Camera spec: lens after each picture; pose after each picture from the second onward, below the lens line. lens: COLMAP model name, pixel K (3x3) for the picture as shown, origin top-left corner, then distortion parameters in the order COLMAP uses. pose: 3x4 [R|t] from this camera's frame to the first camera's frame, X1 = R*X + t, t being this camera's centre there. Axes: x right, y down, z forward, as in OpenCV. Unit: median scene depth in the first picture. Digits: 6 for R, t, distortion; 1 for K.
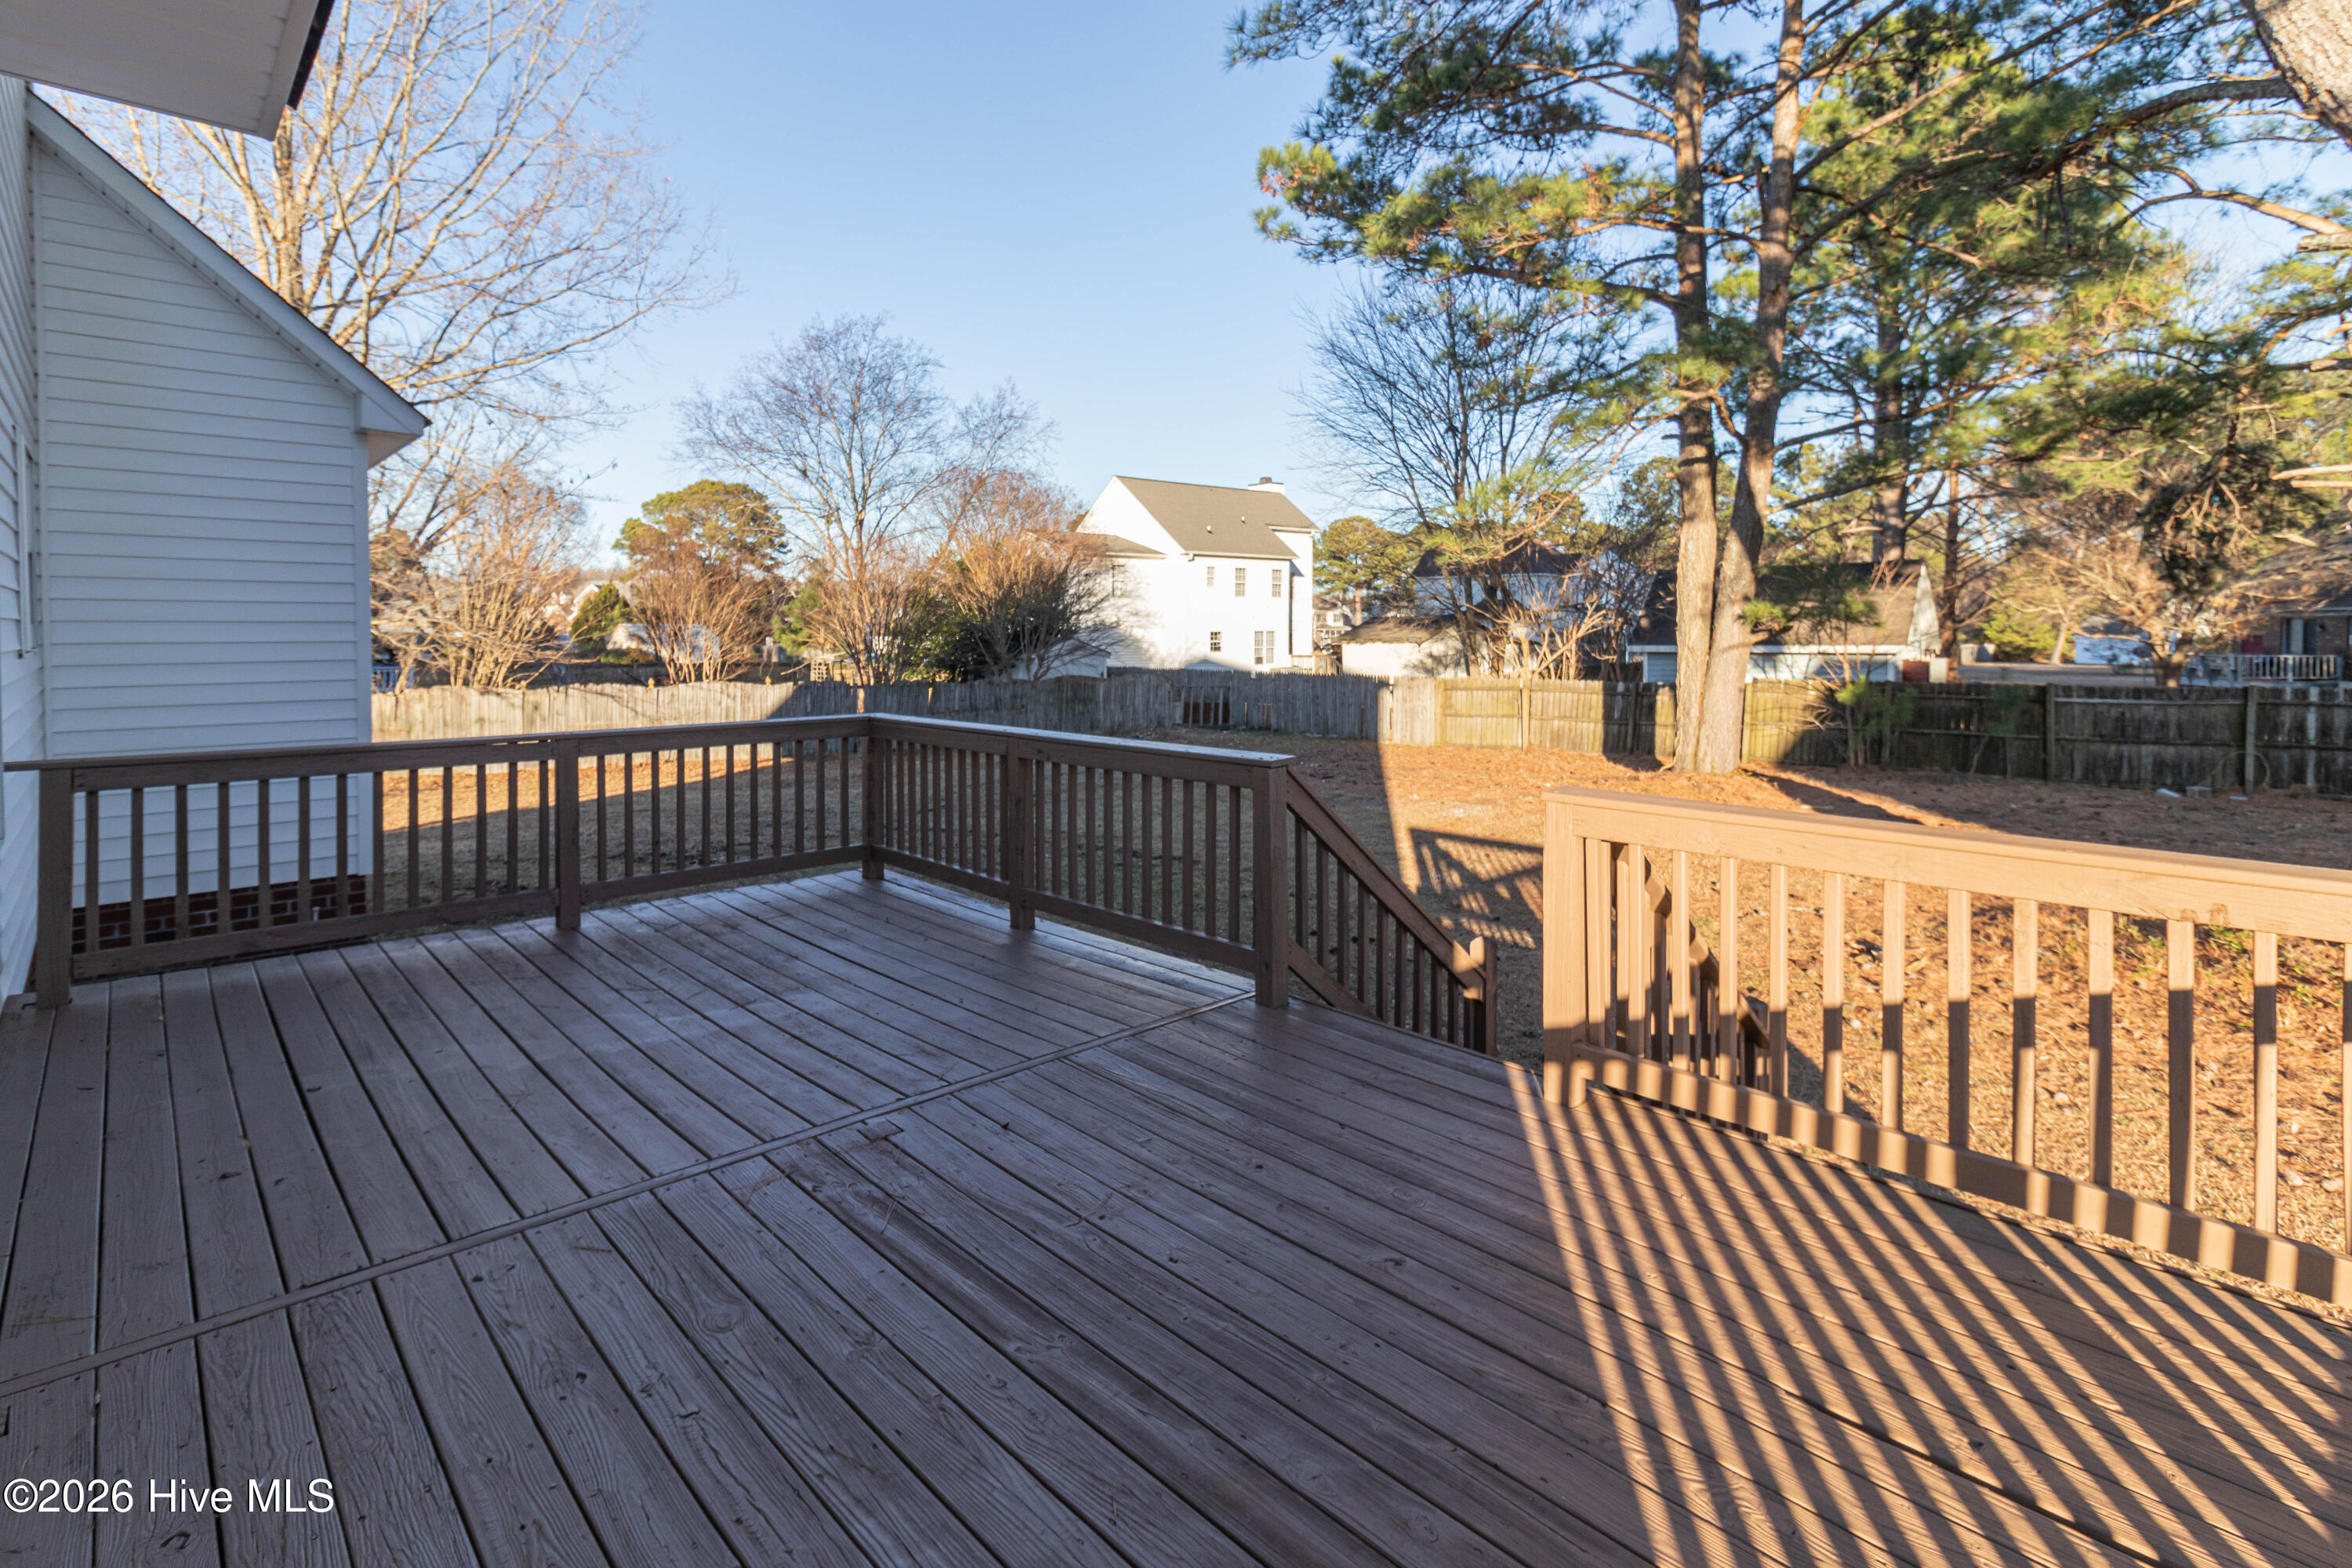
lens RADIAL K [[1118.8, 0, 1170.5], [0, 1118.8, 667.1], [0, 0, 1]] dist [-0.000141, 0.000373]
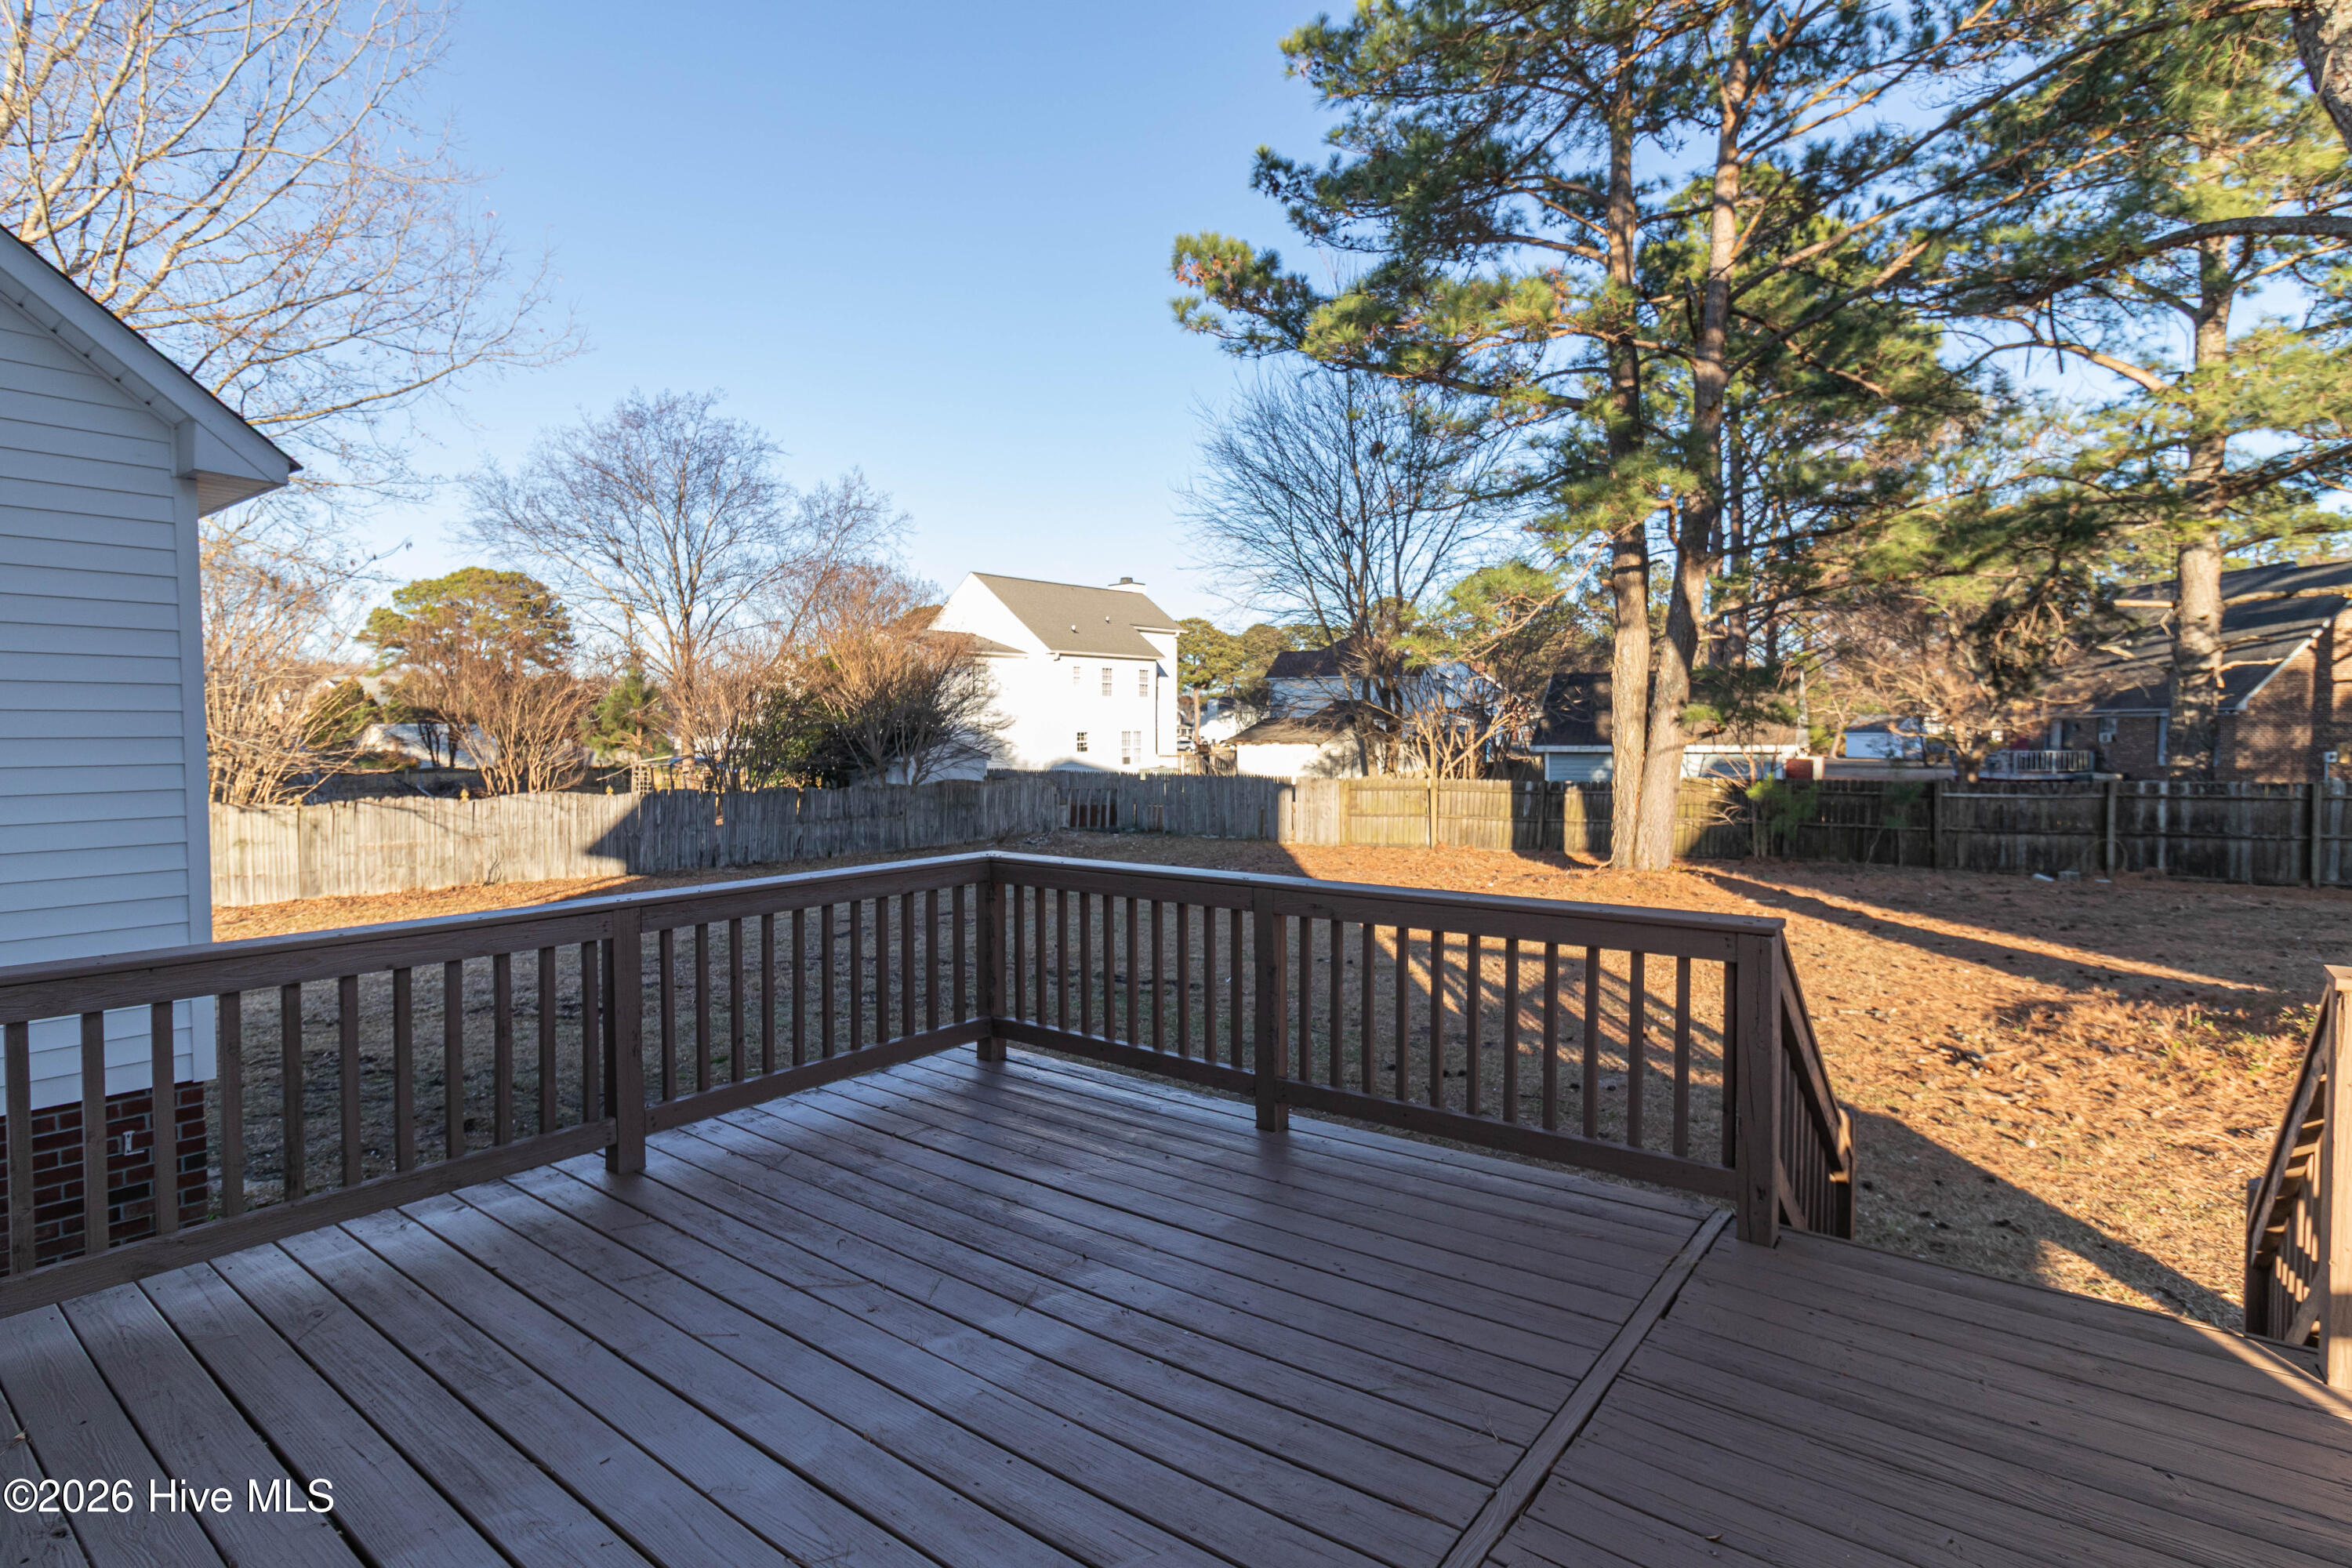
lens RADIAL K [[1069.9, 0, 1181.5], [0, 1069.9, 772.2], [0, 0, 1]] dist [-0.002375, 0.000297]
pose [[0.979107, -0.012207, 0.202978, -0.095703], [0.010358, 0.999895, 0.010165, -0.007239], [-0.203081, -0.007850, 0.979131, 0.077068]]
